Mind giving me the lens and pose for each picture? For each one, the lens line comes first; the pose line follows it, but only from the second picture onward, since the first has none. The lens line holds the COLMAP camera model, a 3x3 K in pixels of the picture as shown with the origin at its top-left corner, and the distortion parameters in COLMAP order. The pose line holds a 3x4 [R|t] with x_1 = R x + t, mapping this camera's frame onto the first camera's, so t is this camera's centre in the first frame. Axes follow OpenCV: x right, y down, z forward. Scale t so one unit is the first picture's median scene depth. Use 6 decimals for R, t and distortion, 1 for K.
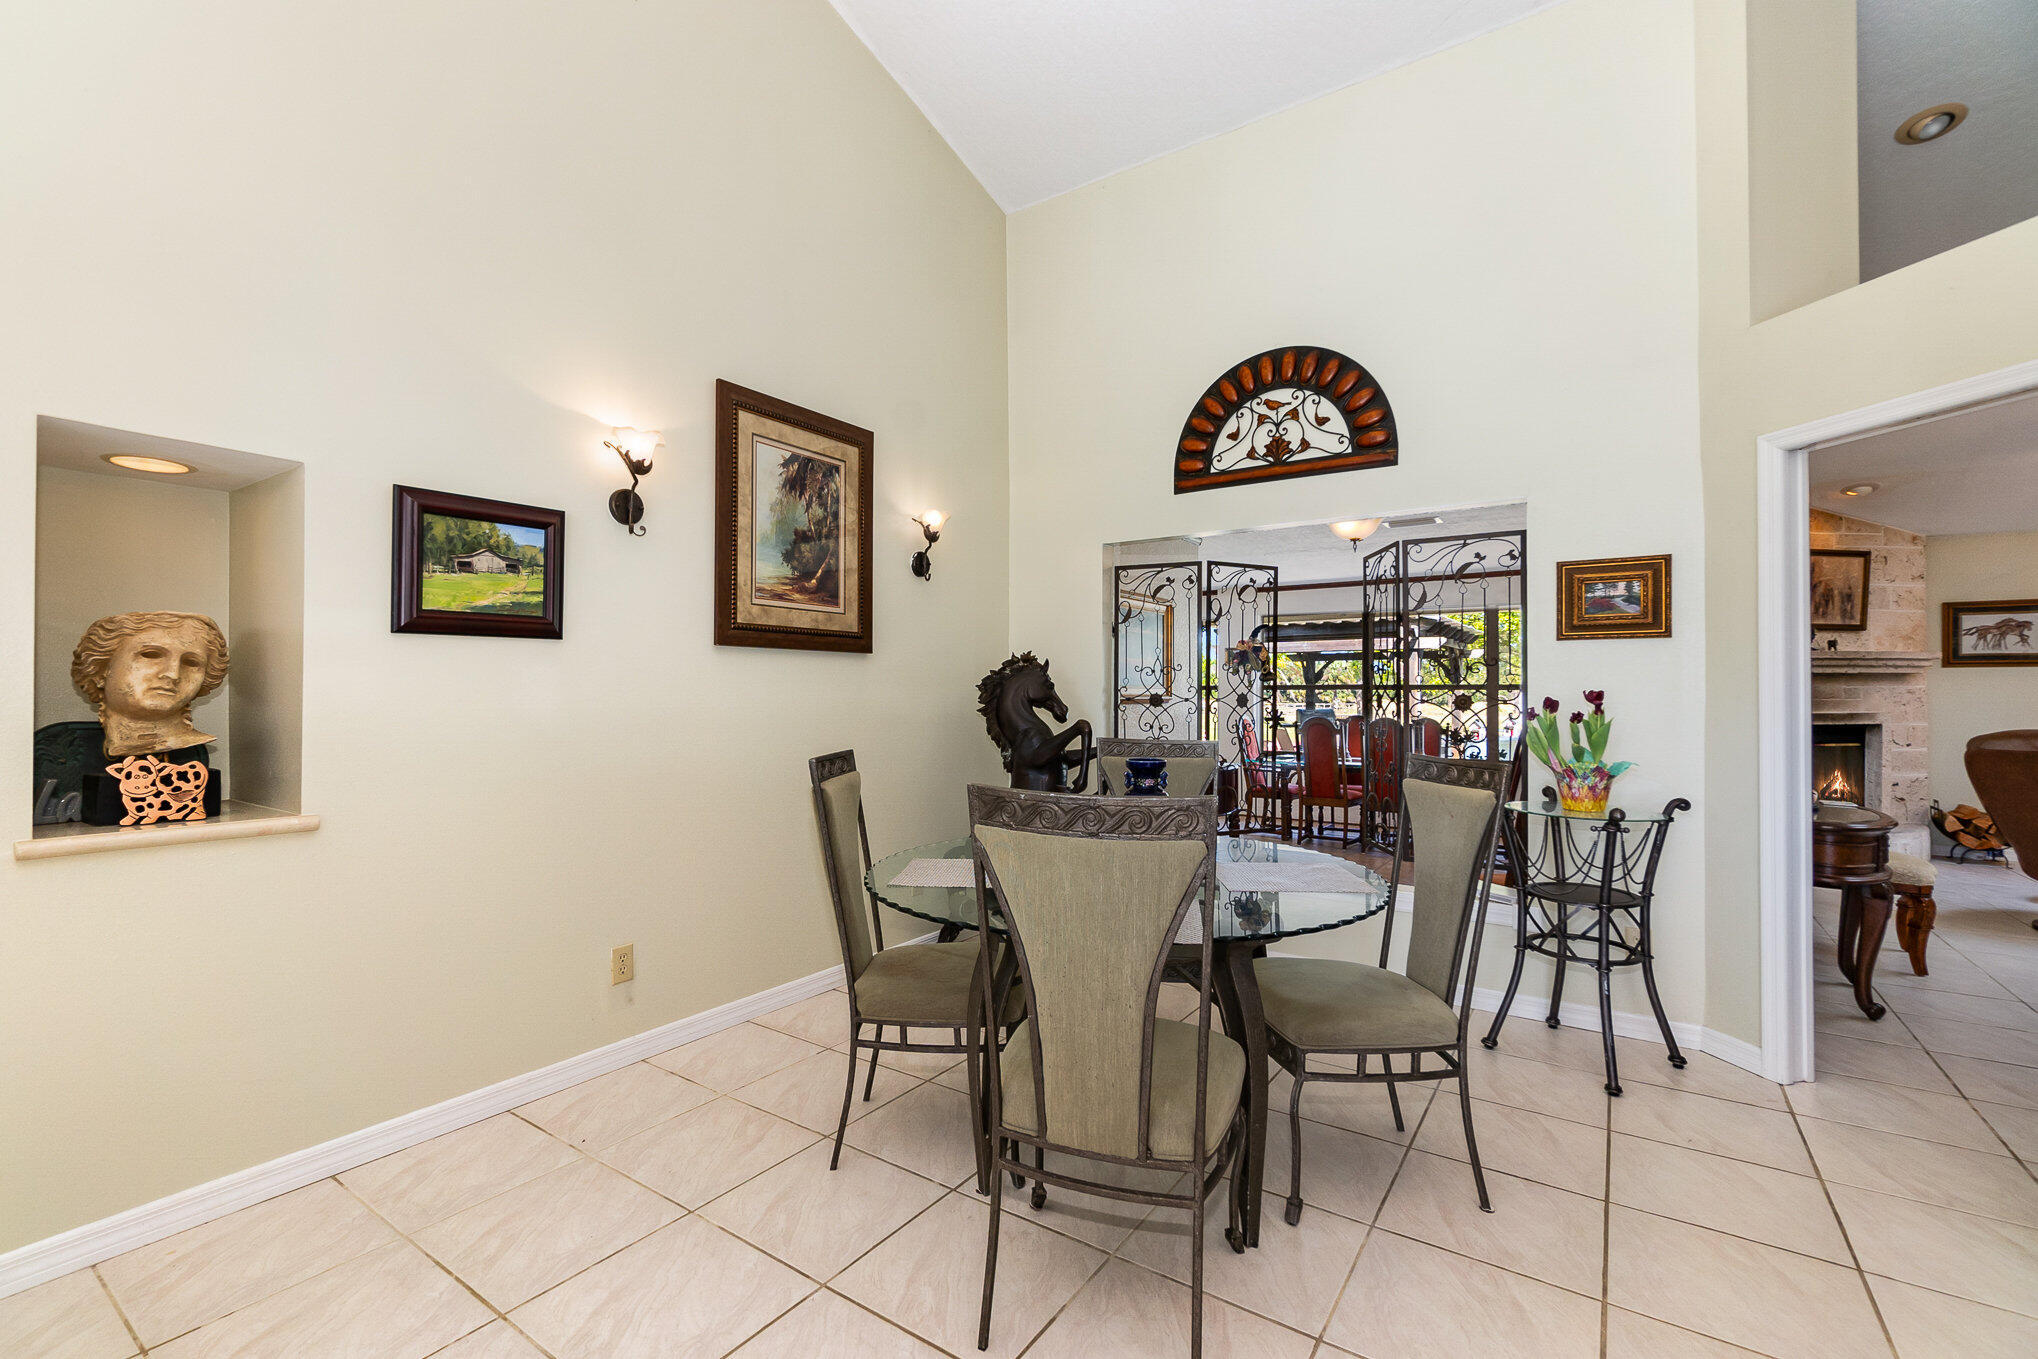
lens RADIAL K [[887.4, 0, 976.9], [0, 887.4, 676.6], [0, 0, 1]] dist [-0.001855, 0.001236]
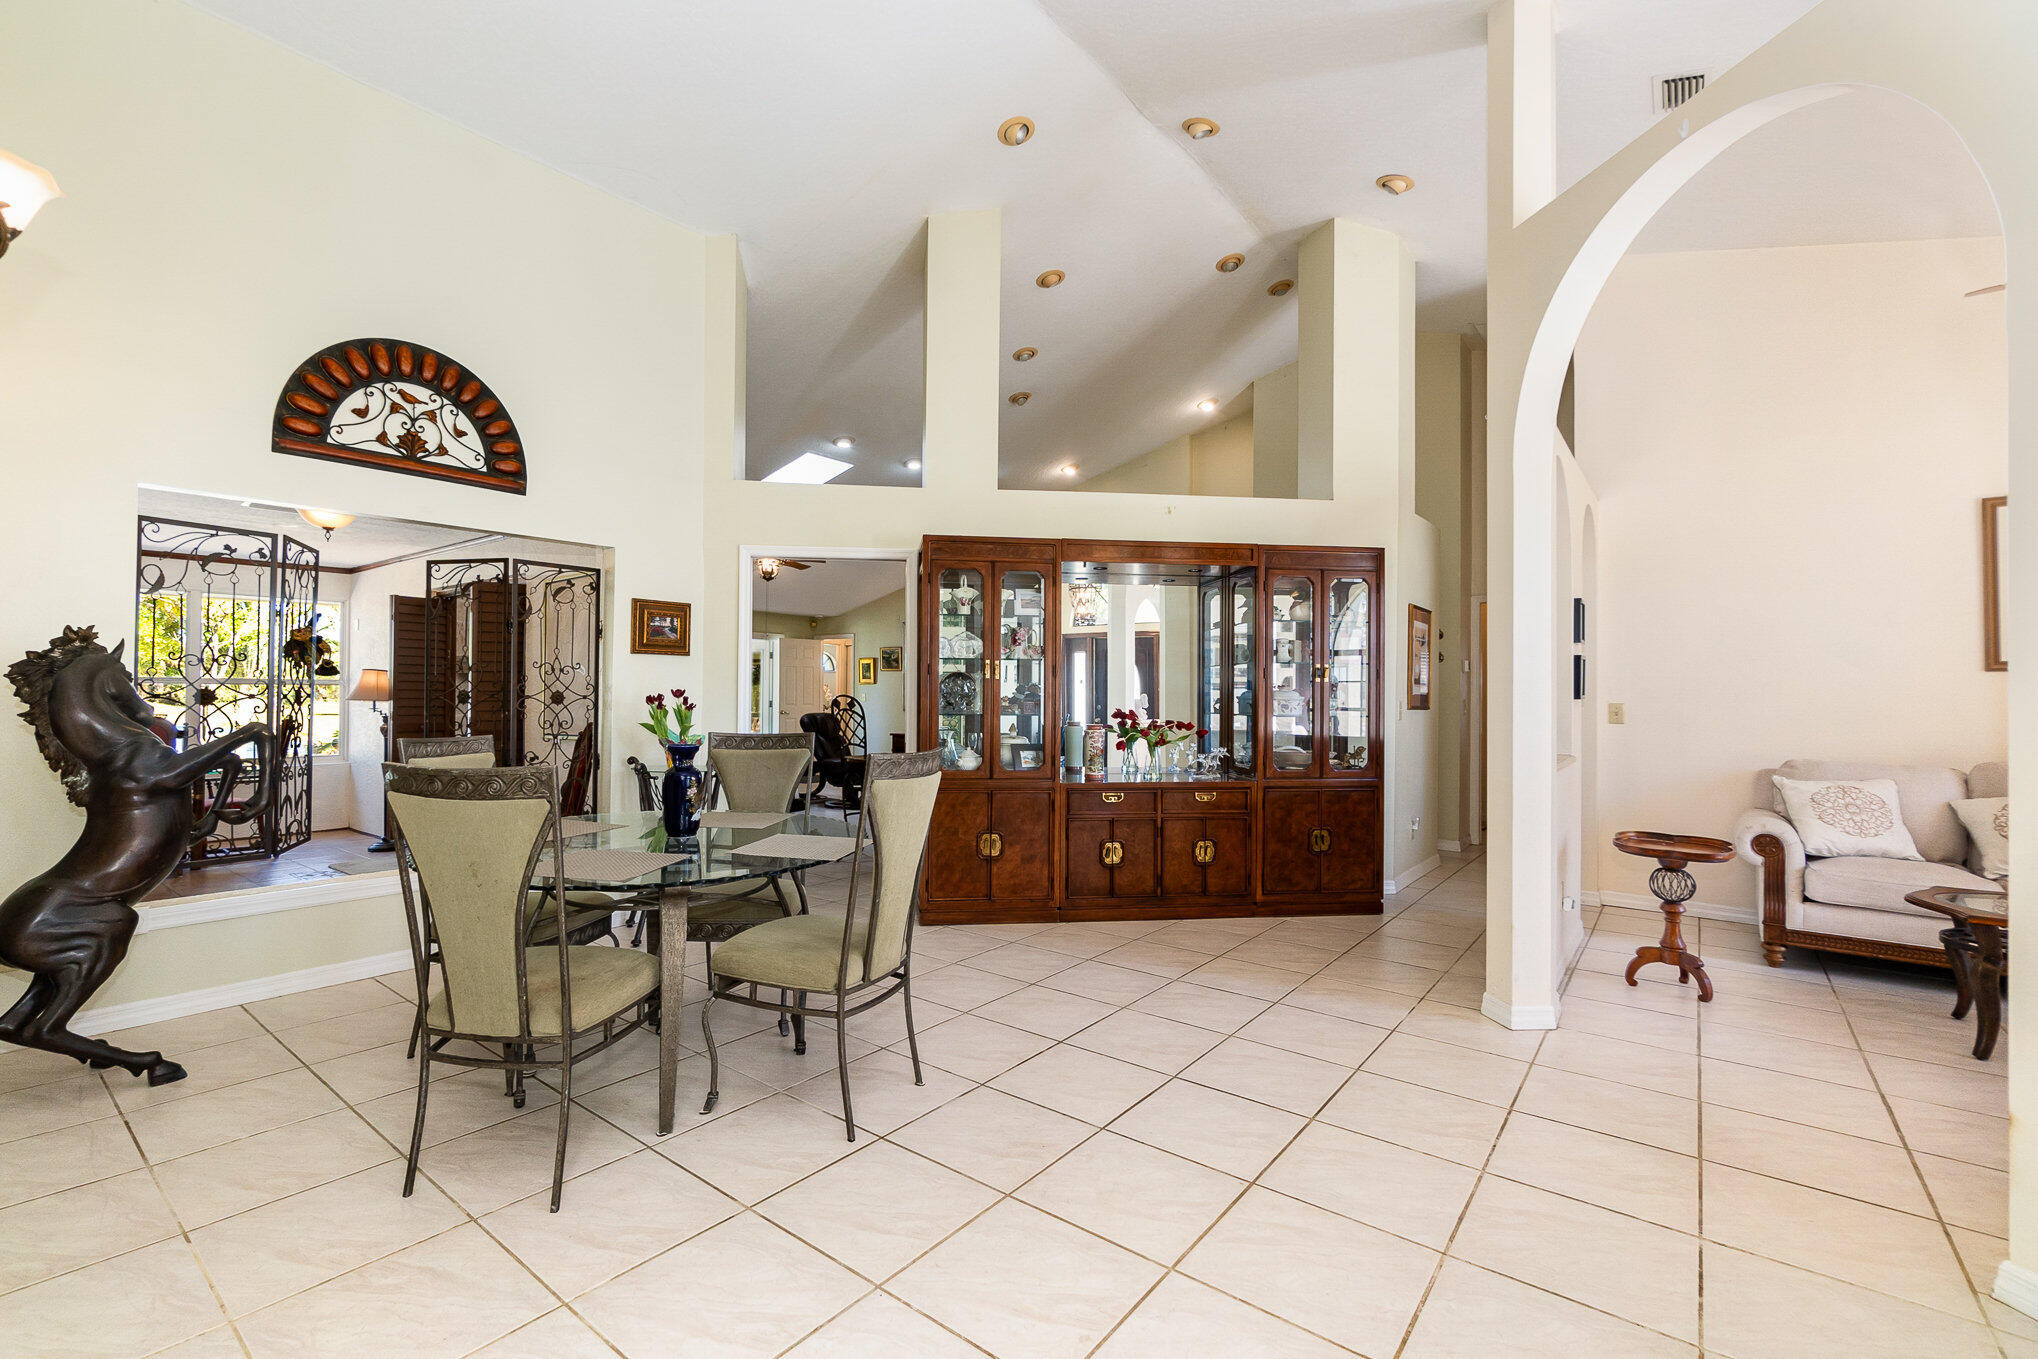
lens RADIAL K [[887.4, 0, 976.9], [0, 887.4, 676.6], [0, 0, 1]] dist [-0.001855, 0.001236]
pose [[0.060989, 0.023726, 0.997856, -0.622436], [-0.014477, 0.999633, -0.022884, 0.017448], [-0.998033, -0.013050, 0.061310, 0.314373]]
